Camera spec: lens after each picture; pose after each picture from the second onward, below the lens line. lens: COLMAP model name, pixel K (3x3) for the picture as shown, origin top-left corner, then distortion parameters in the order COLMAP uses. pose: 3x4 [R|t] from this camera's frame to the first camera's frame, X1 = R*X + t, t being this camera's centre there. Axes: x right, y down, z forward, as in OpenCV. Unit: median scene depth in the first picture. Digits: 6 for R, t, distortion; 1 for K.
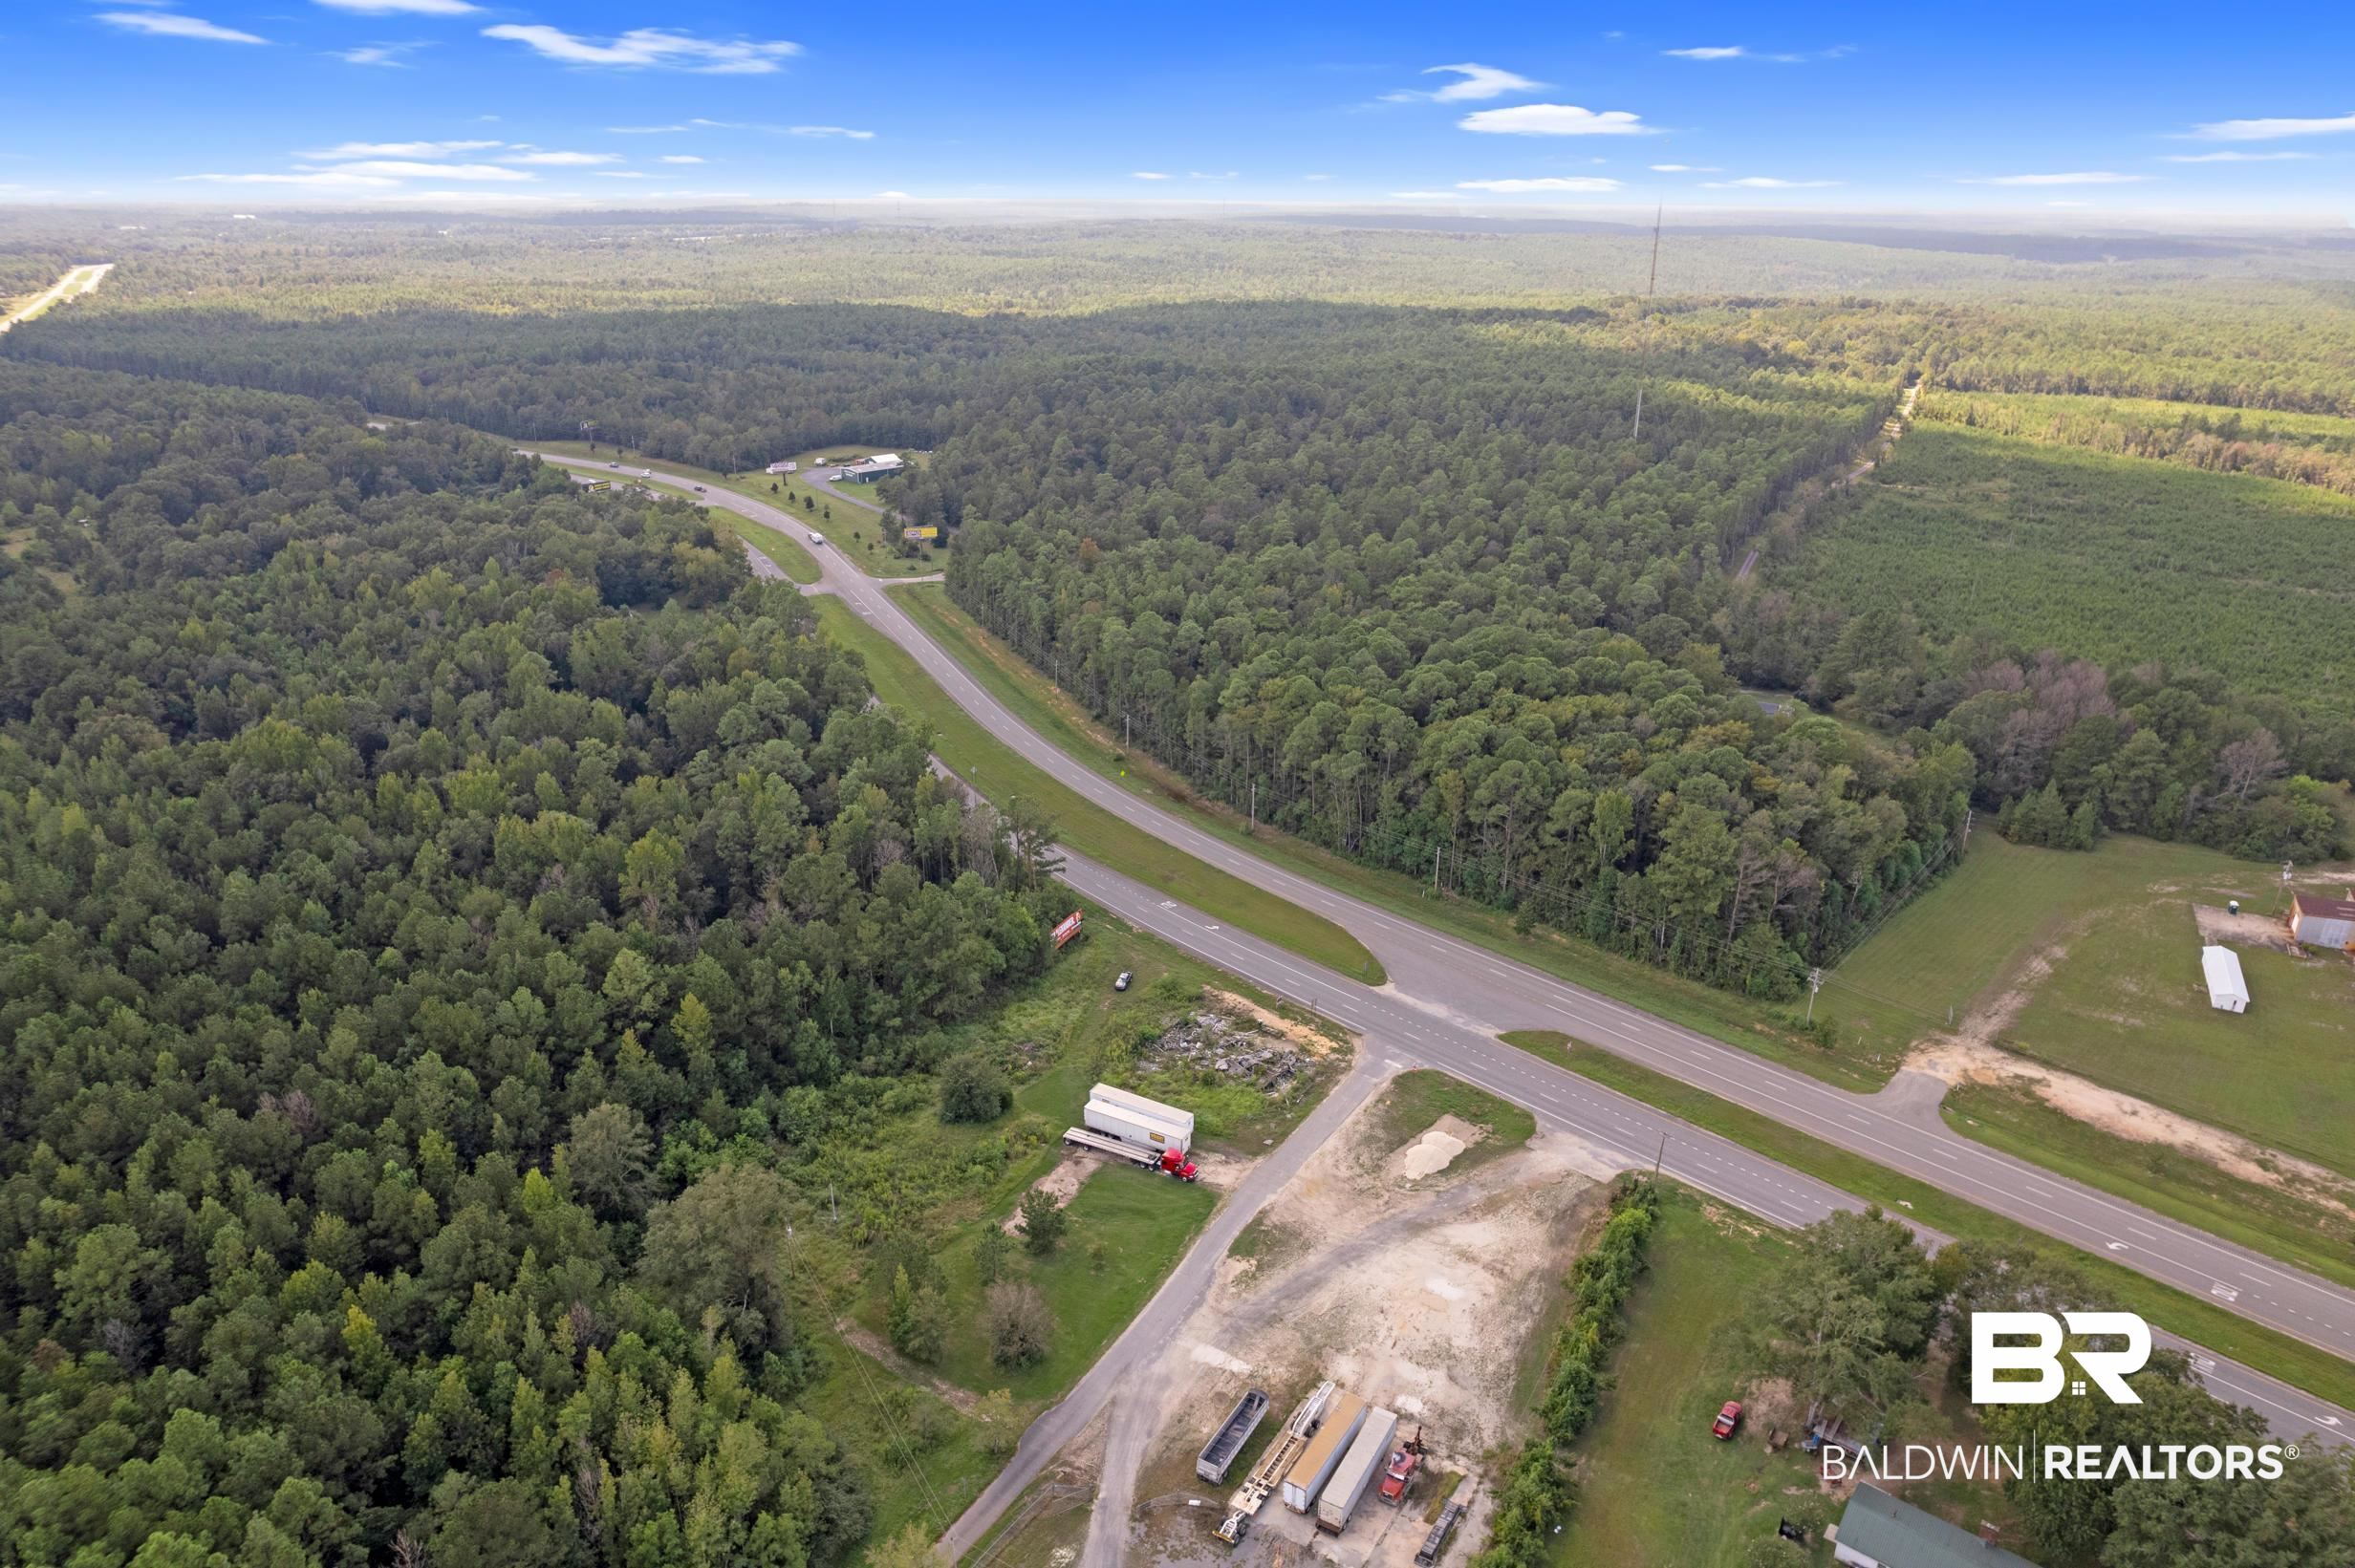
lens RADIAL K [[1503.6, 0, 1179.7], [0, 1503.6, 795.2], [0, 0, 1]] dist [-0.074307, 0.065653]
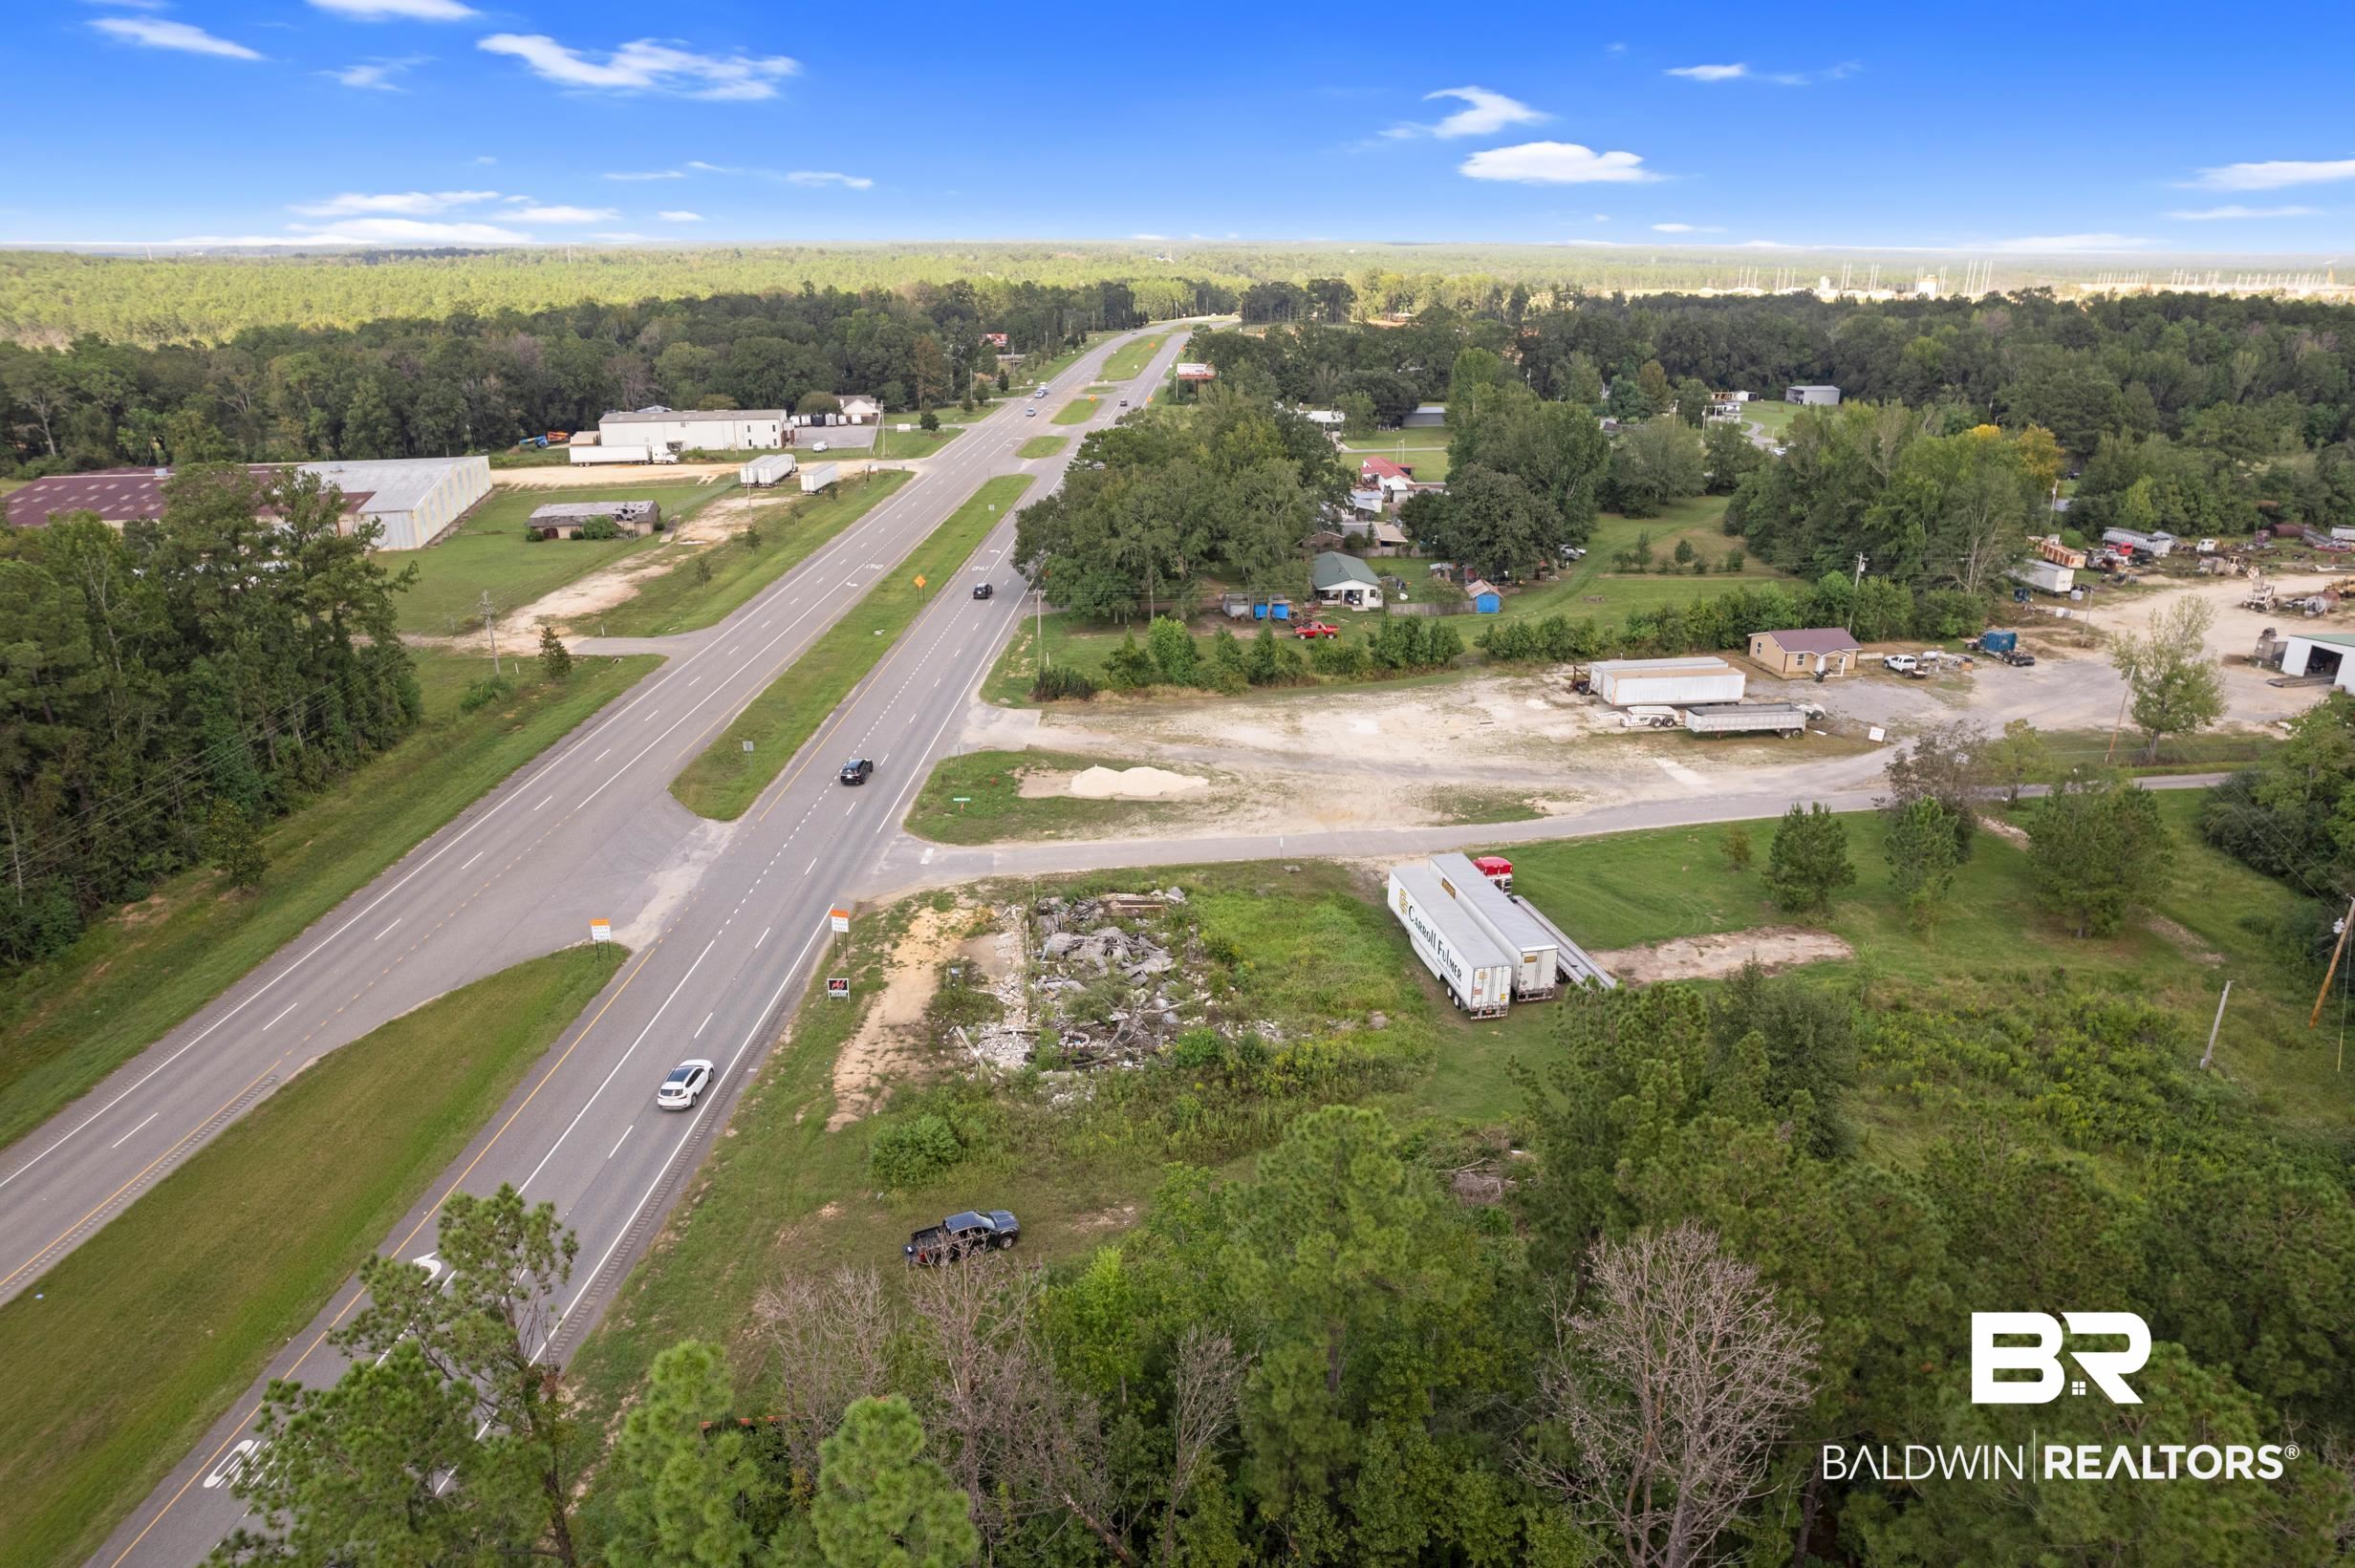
lens RADIAL K [[1492.1, 0, 1177.5], [0, 1492.1, 784.0], [0, 0, 1]] dist [-0.042632, 0.005560]
pose [[-0.658709, -0.269904, 0.702320, -0.260602], [0.282011, 0.776827, 0.563036, -0.101018], [-0.697547, 0.568940, -0.435587, 1.129447]]
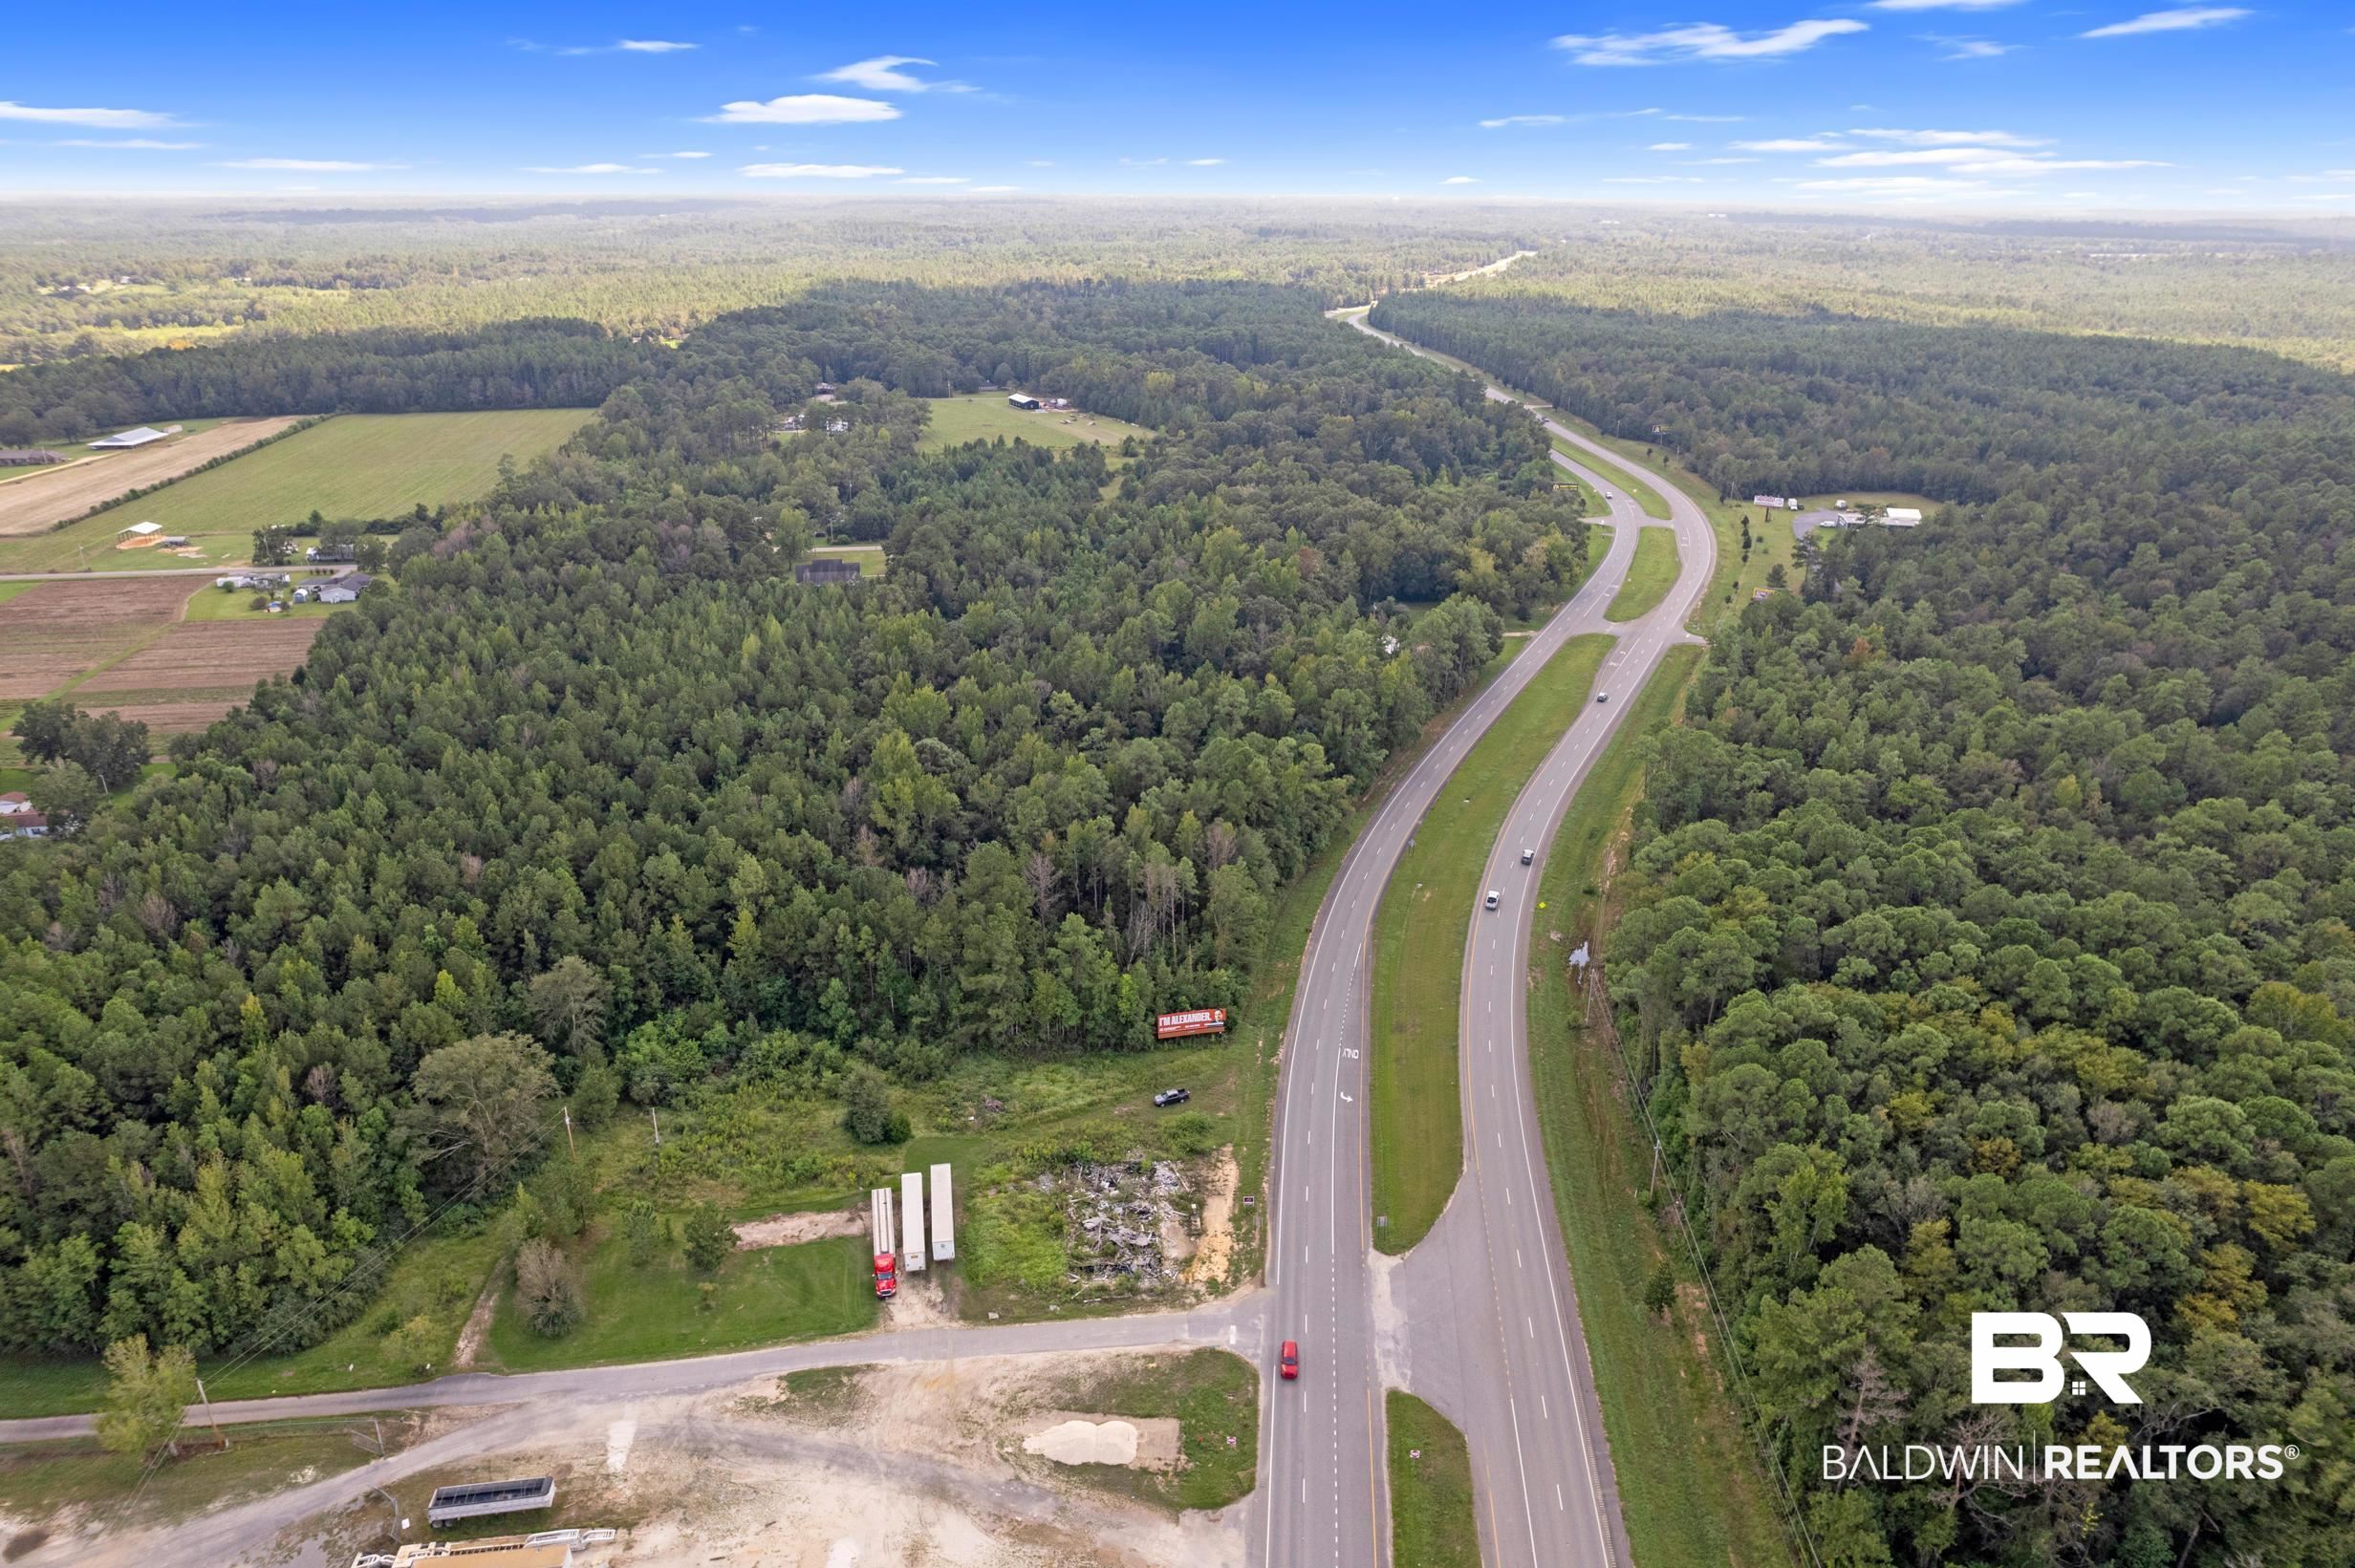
lens RADIAL K [[1503.6, 0, 1179.7], [0, 1503.6, 795.2], [0, 0, 1]] dist [-0.074307, 0.065653]
pose [[0.628840, 0.297395, -0.718413, 0.580602], [-0.299236, 0.945362, 0.129416, -0.168556], [0.717648, 0.133593, 0.683472, 0.416864]]
